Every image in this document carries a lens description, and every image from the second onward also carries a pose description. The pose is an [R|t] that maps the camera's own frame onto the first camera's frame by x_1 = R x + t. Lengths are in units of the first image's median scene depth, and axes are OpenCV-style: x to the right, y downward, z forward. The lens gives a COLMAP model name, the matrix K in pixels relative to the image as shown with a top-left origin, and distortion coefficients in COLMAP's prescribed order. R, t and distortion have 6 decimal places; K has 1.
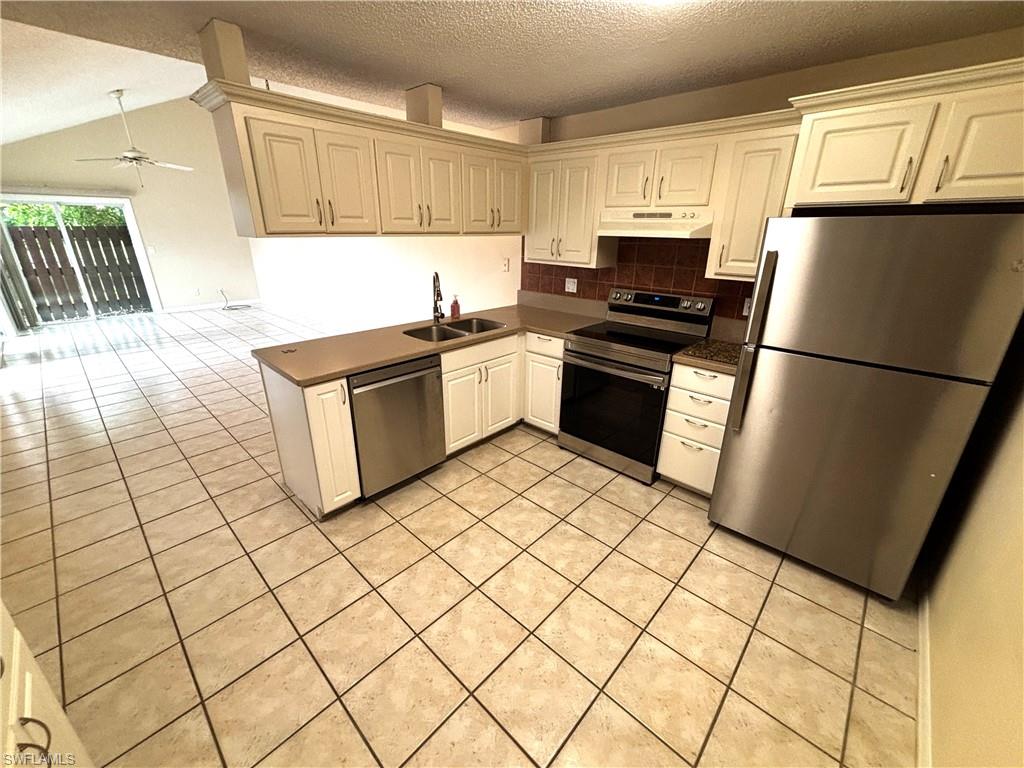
lens RADIAL K [[413.7, 0, 505.2], [0, 413.7, 379.1], [0, 0, 1]] dist [0.000250, 0.001264]
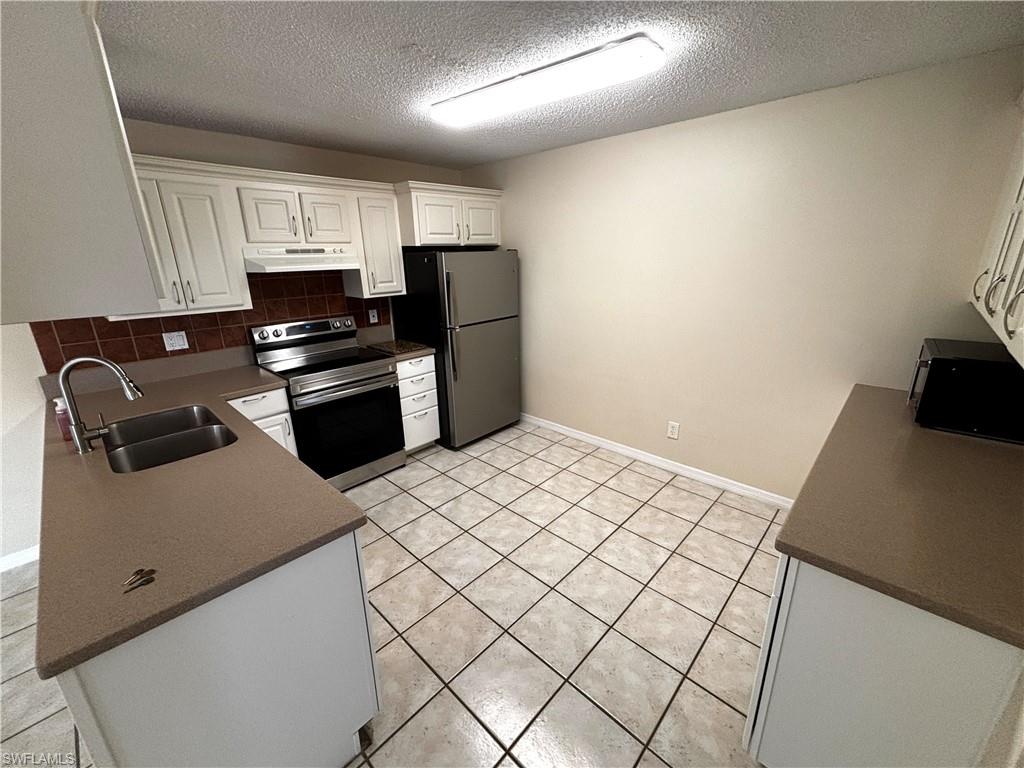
lens RADIAL K [[413.7, 0, 509.5], [0, 413.7, 385.4], [0, 0, 1]] dist [0.000250, 0.001264]
pose [[-0.001512, -0.310992, 0.950411, -0.825242], [0.363464, 0.885241, 0.290245, -0.217789], [-0.931607, 0.345879, 0.111696, 0.537894]]
